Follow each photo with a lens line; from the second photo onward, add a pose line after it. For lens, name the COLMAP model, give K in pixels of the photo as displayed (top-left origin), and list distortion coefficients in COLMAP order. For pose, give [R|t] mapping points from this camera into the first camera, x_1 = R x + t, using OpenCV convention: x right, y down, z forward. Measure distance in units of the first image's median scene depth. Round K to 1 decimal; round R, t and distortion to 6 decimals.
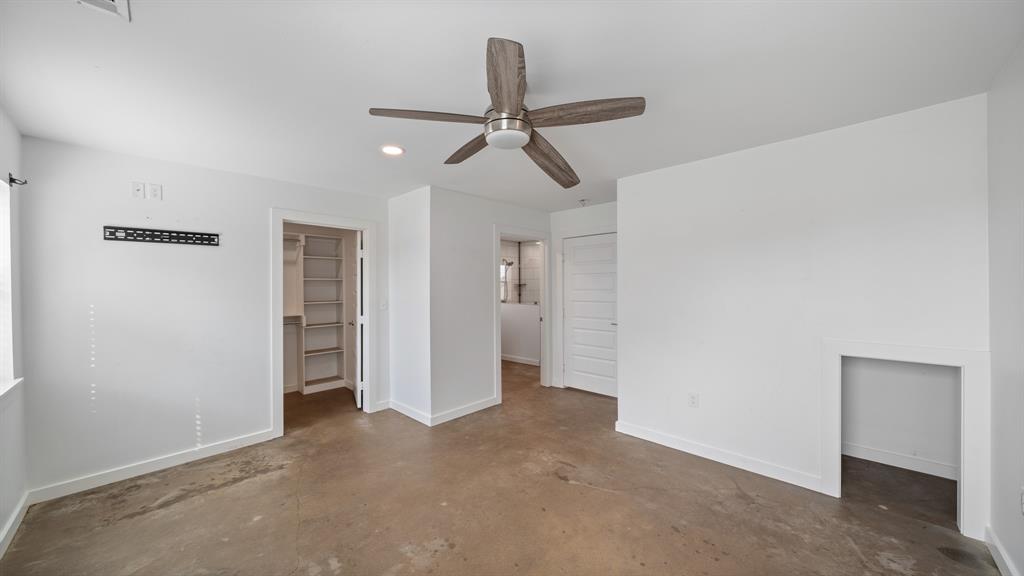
lens RADIAL K [[352.8, 0, 512.0], [0, 352.8, 288.0], [0, 0, 1]] dist [-0.002265, -0.000092]
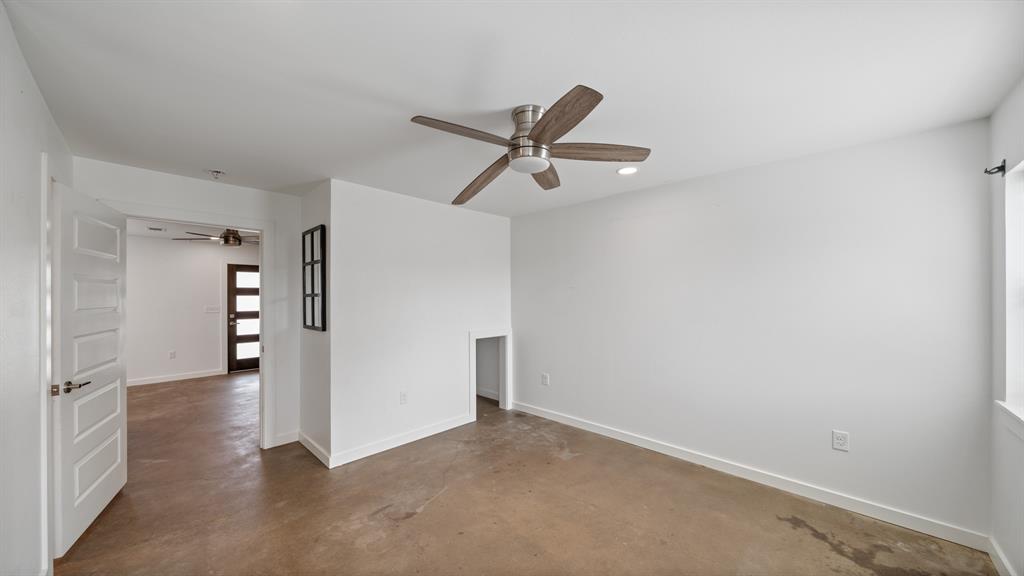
lens RADIAL K [[353.3, 0, 512.5], [0, 353.3, 296.0], [0, 0, 1]] dist [-0.002179, -0.000108]
pose [[-0.009258, 0.007087, 0.999932, -0.802974], [0.000287, 0.999975, -0.007084, -0.013541], [-0.999957, 0.000221, -0.009260, 0.786714]]
